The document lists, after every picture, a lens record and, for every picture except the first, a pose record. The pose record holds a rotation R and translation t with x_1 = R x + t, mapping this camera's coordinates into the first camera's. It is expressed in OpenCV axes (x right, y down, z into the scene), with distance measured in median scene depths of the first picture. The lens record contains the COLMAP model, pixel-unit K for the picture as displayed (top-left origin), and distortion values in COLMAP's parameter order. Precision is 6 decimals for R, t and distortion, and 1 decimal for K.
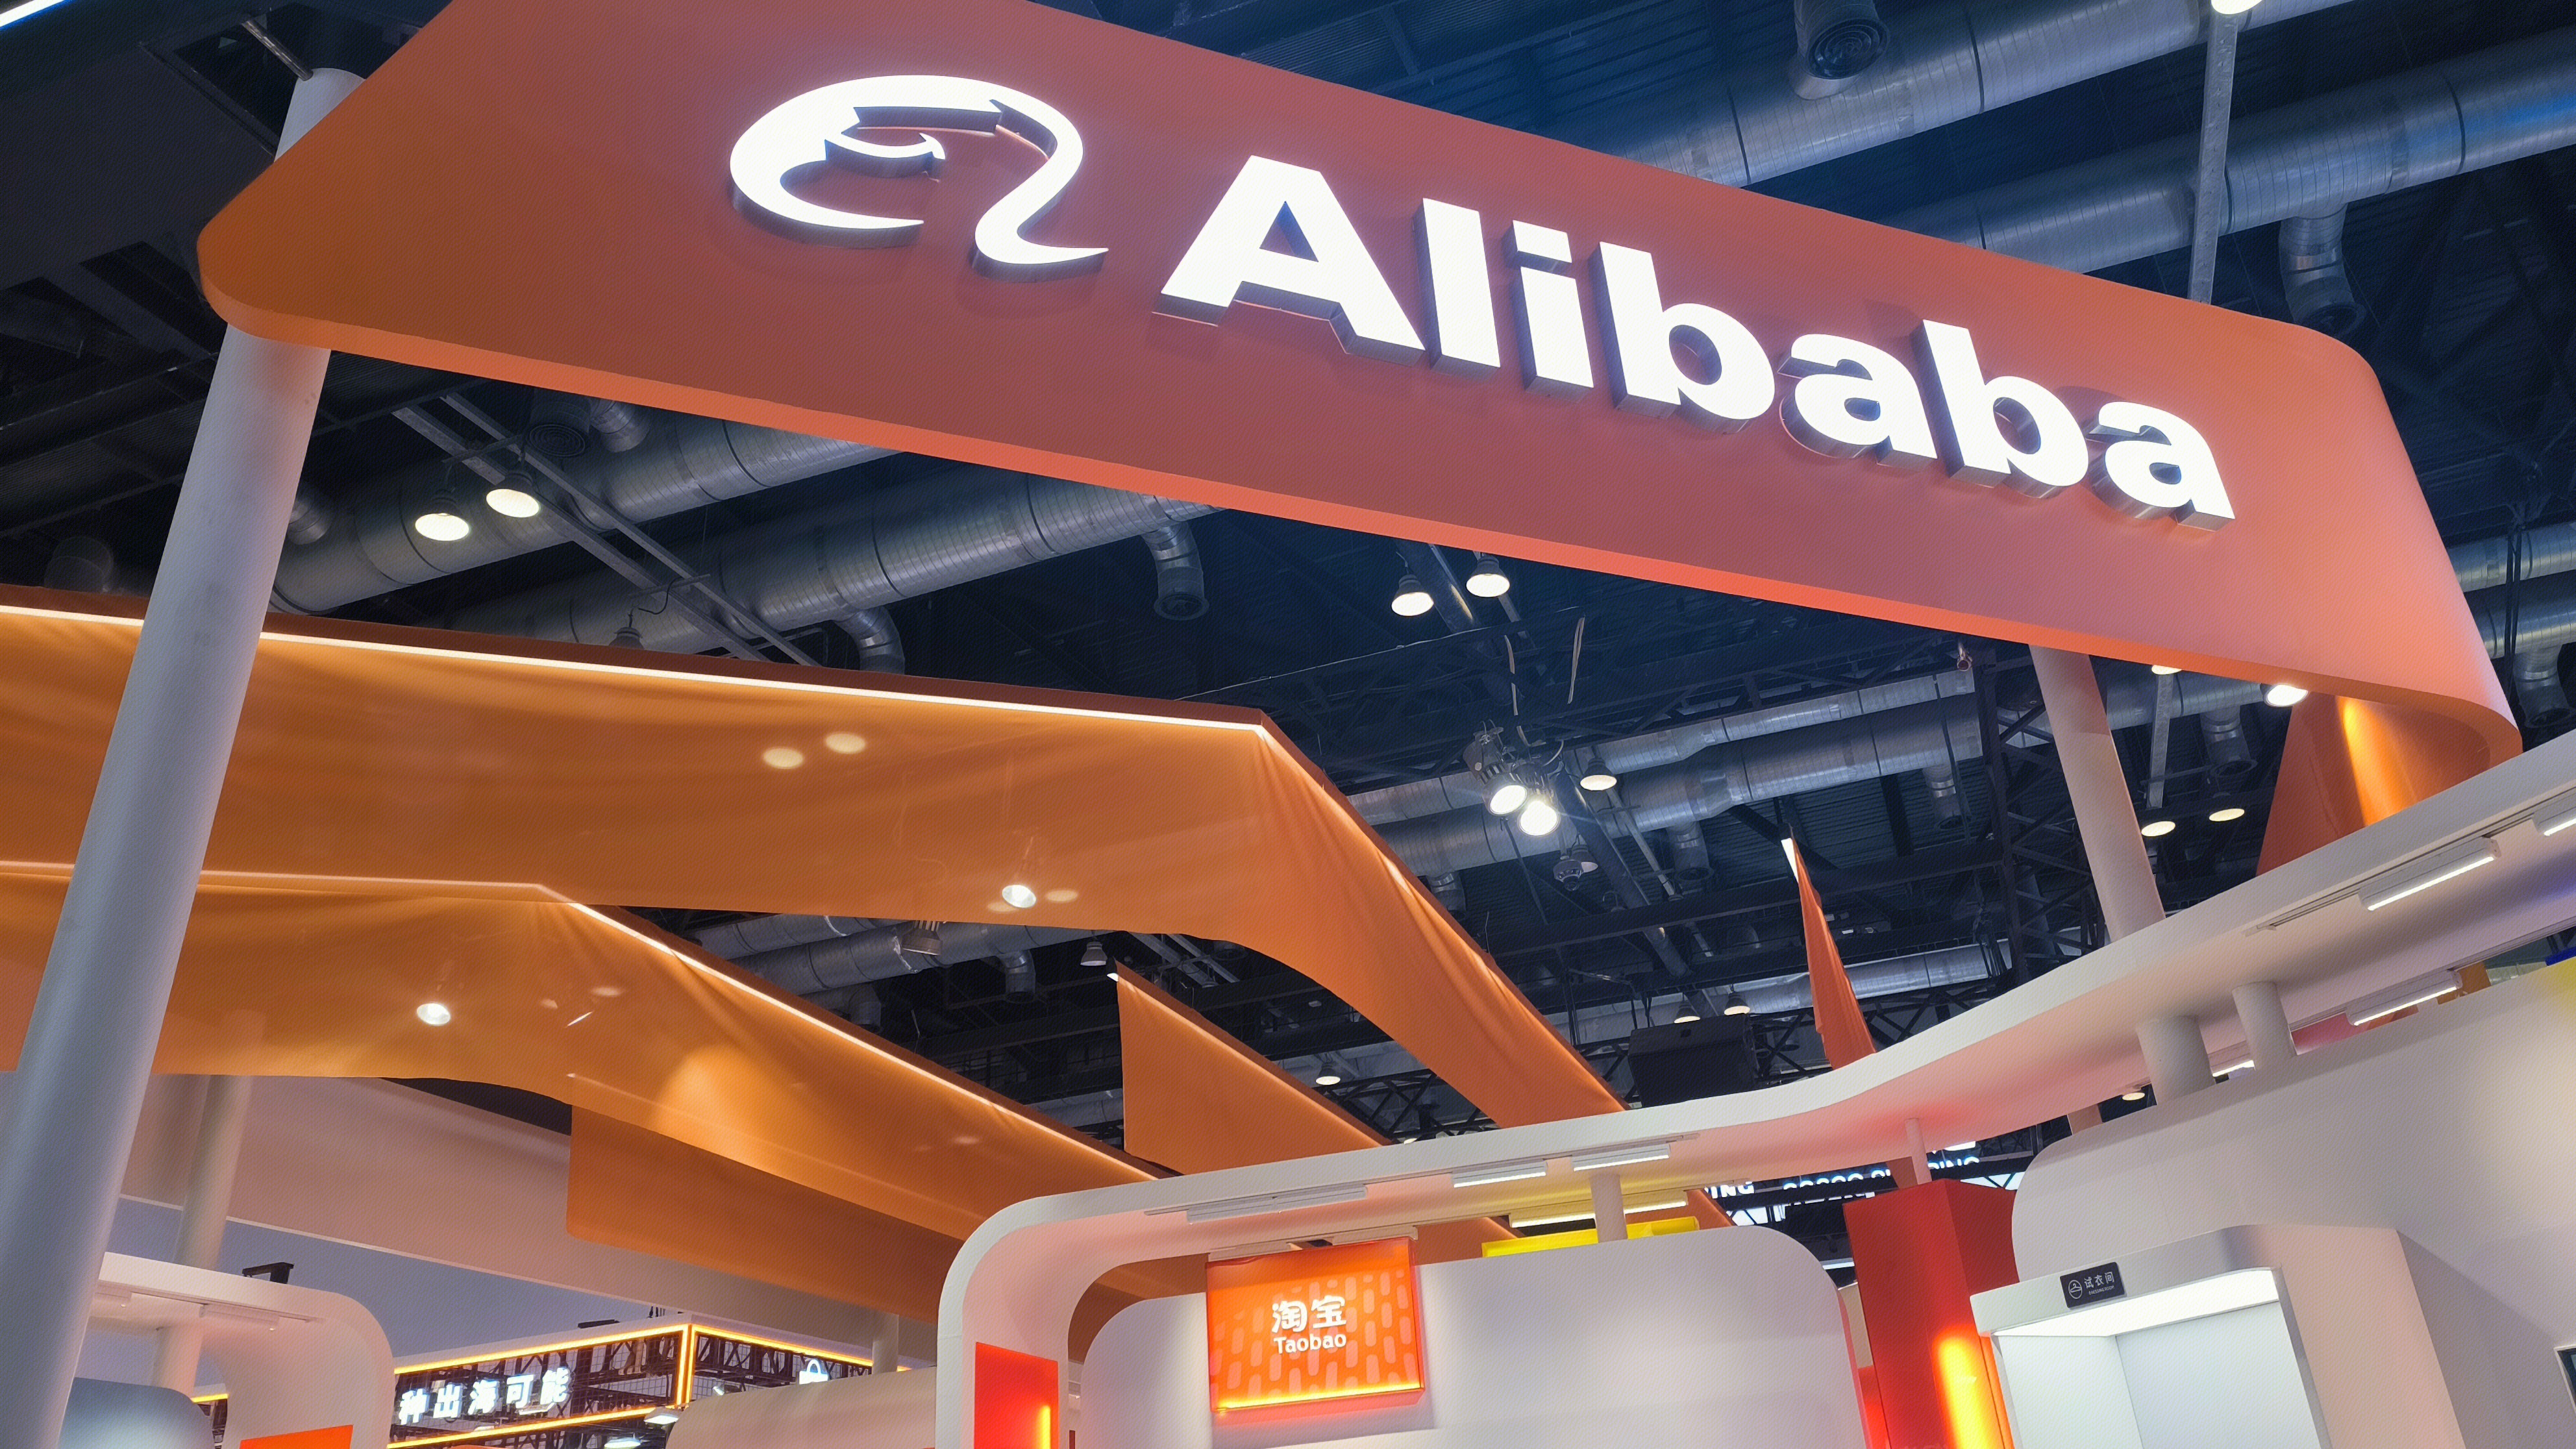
lens RADIAL K [[1811.7, 0, 1294.4], [0, 1811.7, 711.4], [0, 0, 1]] dist [0.014664, 0.004040]
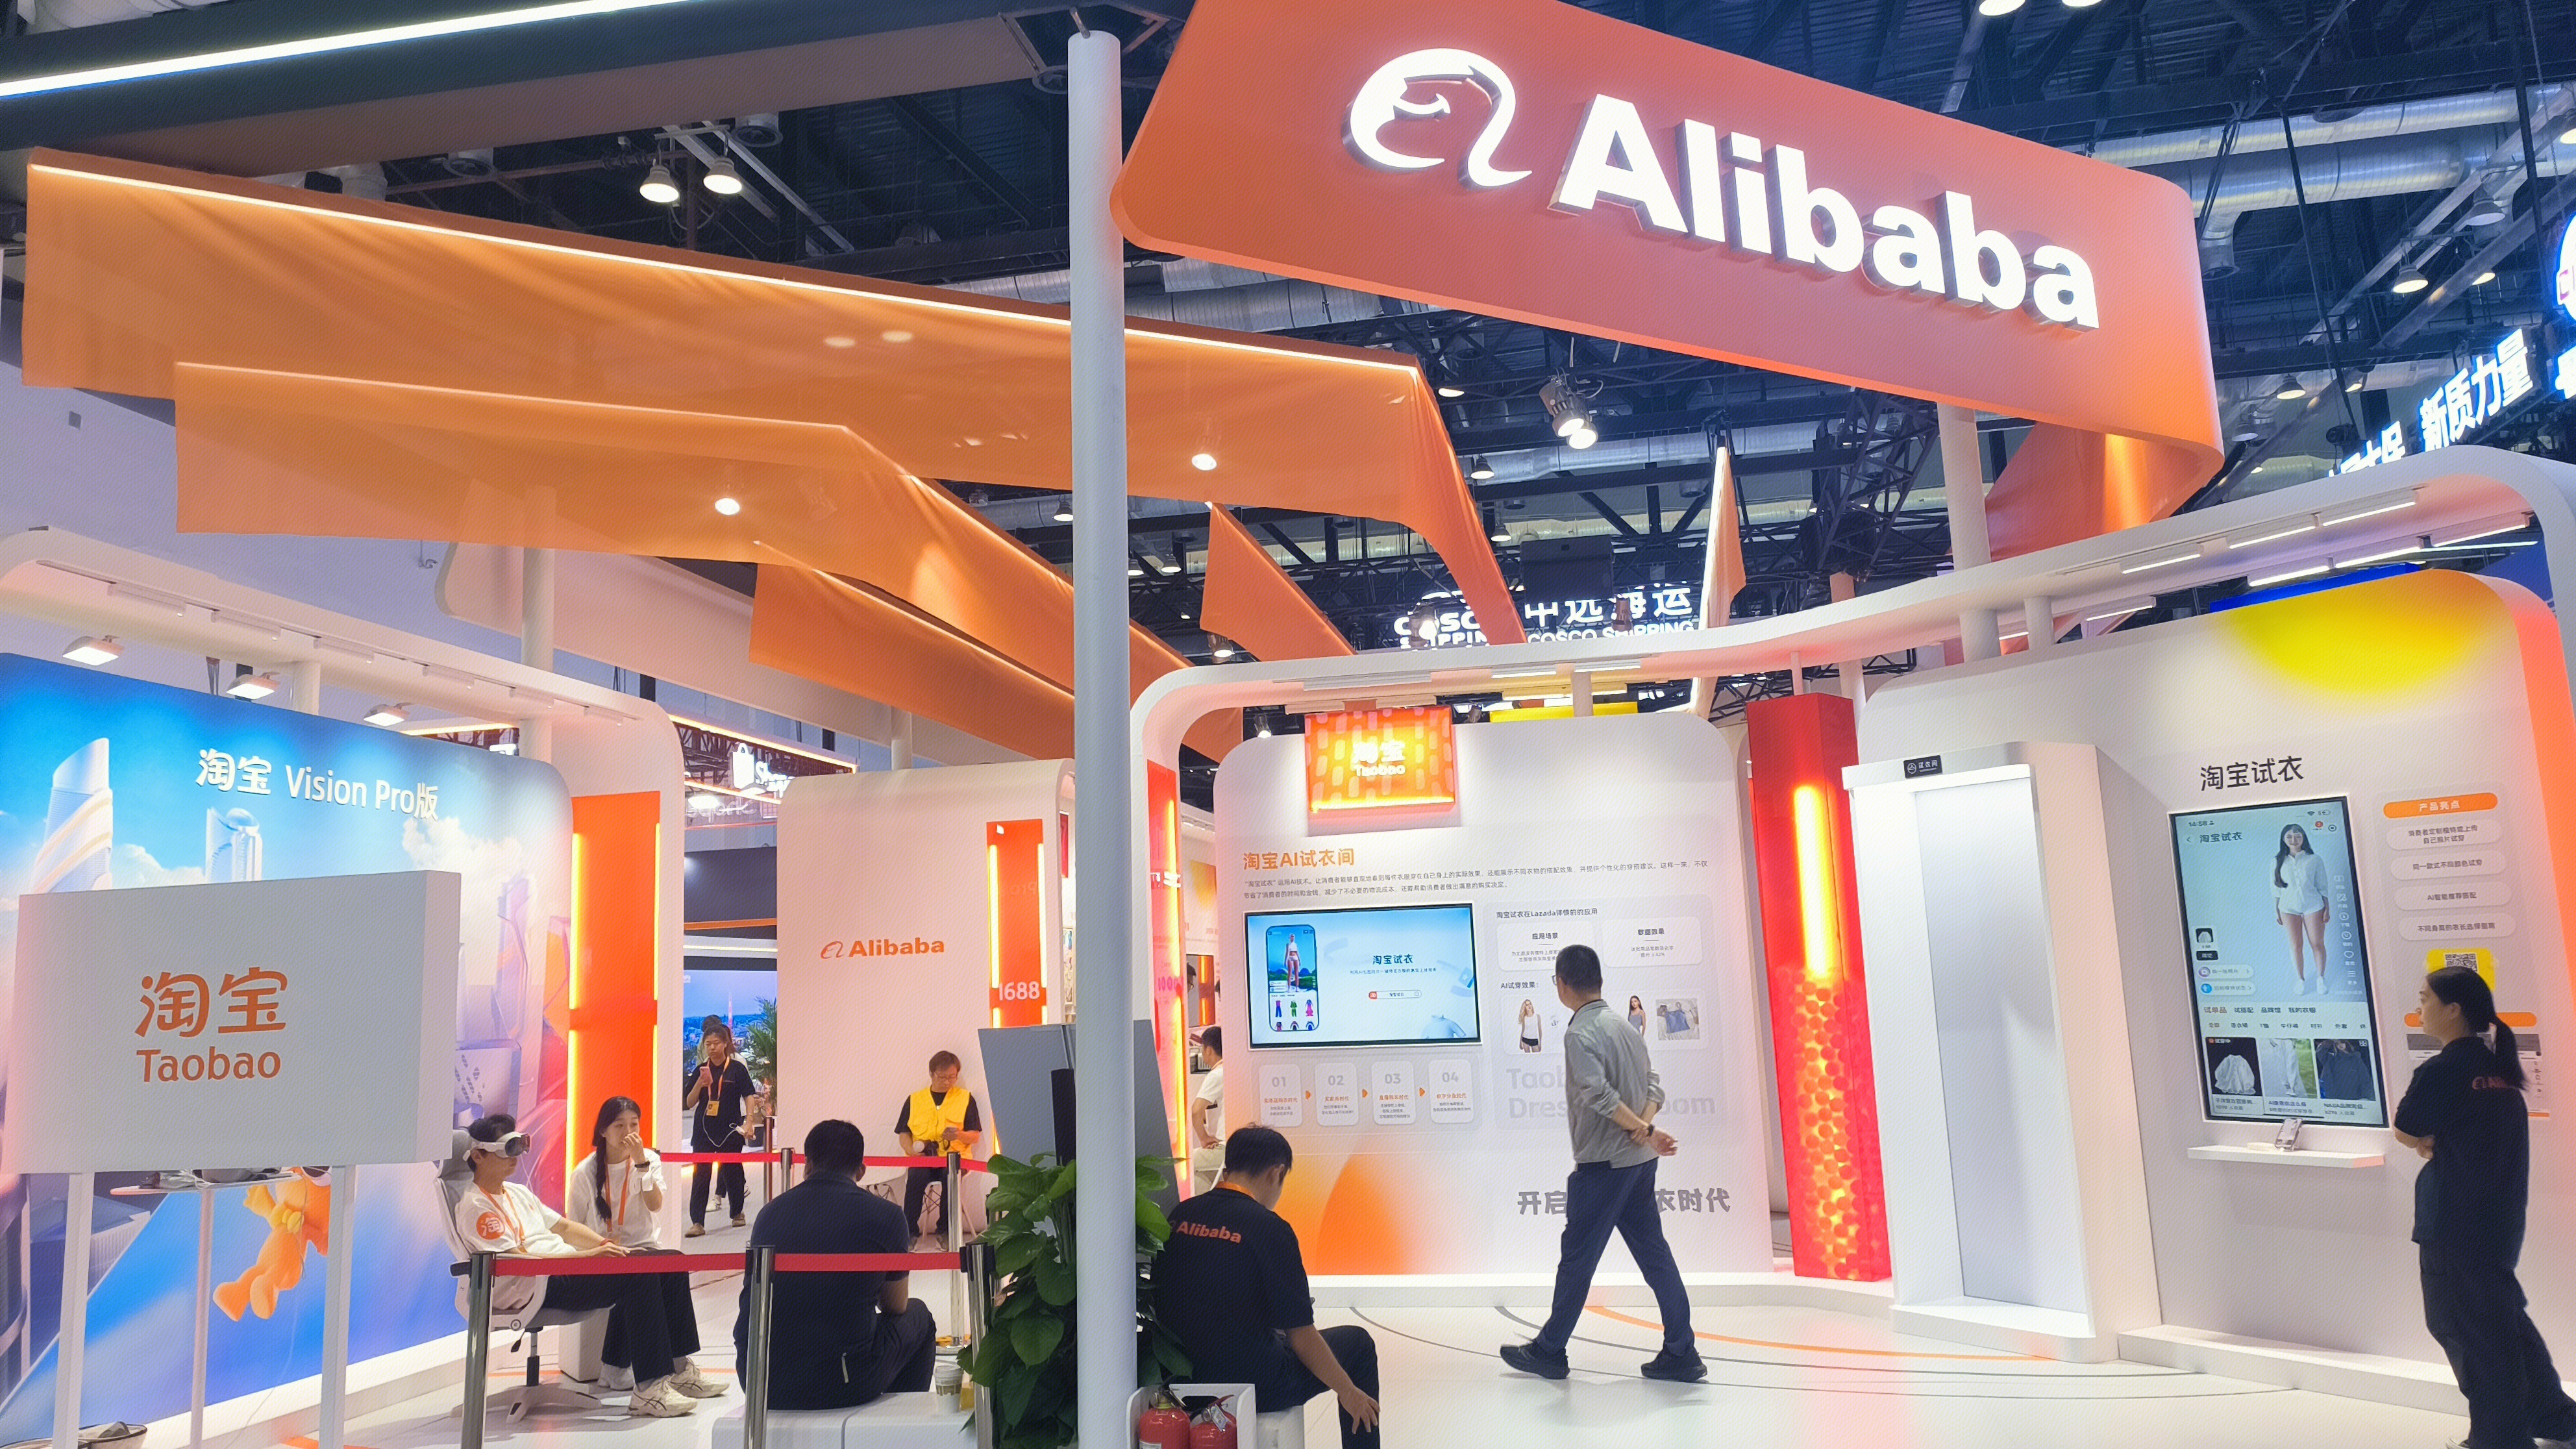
lens RADIAL K [[1811.7, 0, 1215.2], [0, 1811.7, 670.1], [0, 0, 1]] dist [0.014664, 0.004040]
pose [[0.990285, 0.050224, 0.129664, -0.474045], [-0.086005, 0.953960, 0.287337, -0.220103], [-0.109263, -0.295697, 0.949012, -0.563218]]
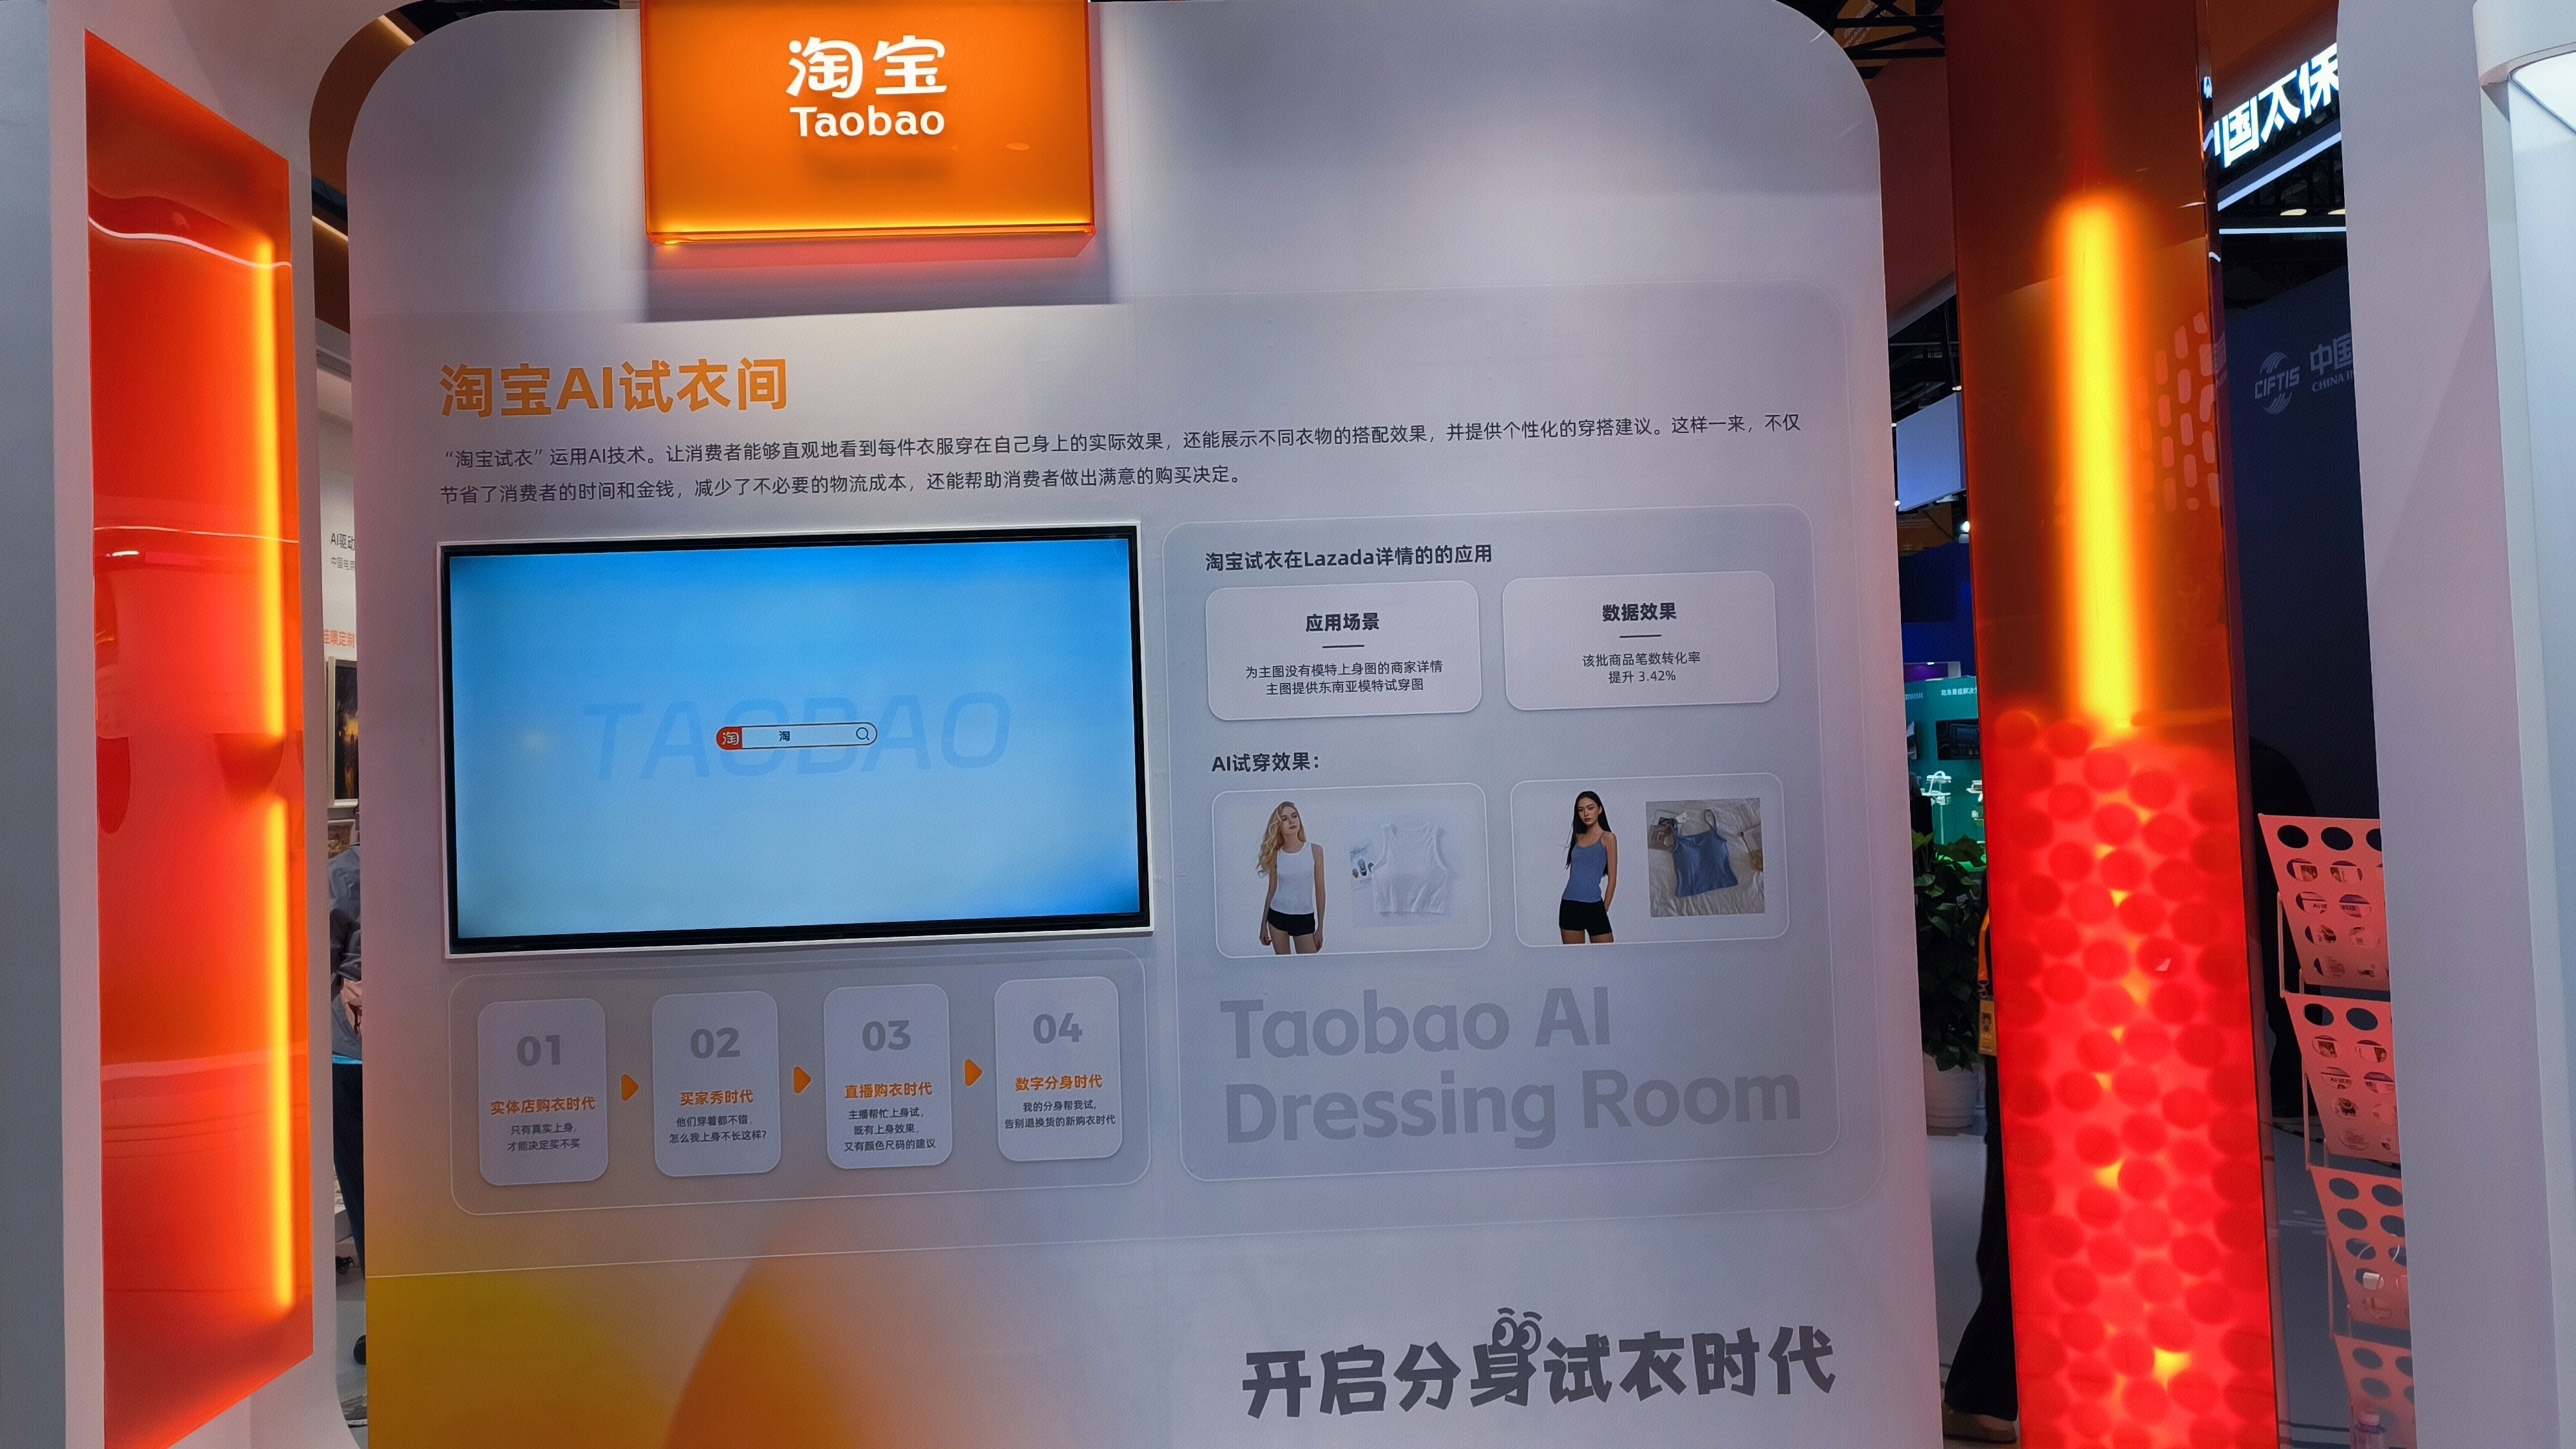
lens RADIAL K [[1811.7, 0, 1282.9], [0, 1811.7, 715.9], [0, 0, 1]] dist [0.014664, 0.004040]
pose [[0.927472, 0.037825, 0.371975, -0.094833], [-0.191909, 0.901982, 0.386780, 0.407835], [-0.320885, -0.430113, 0.843822, 0.687806]]
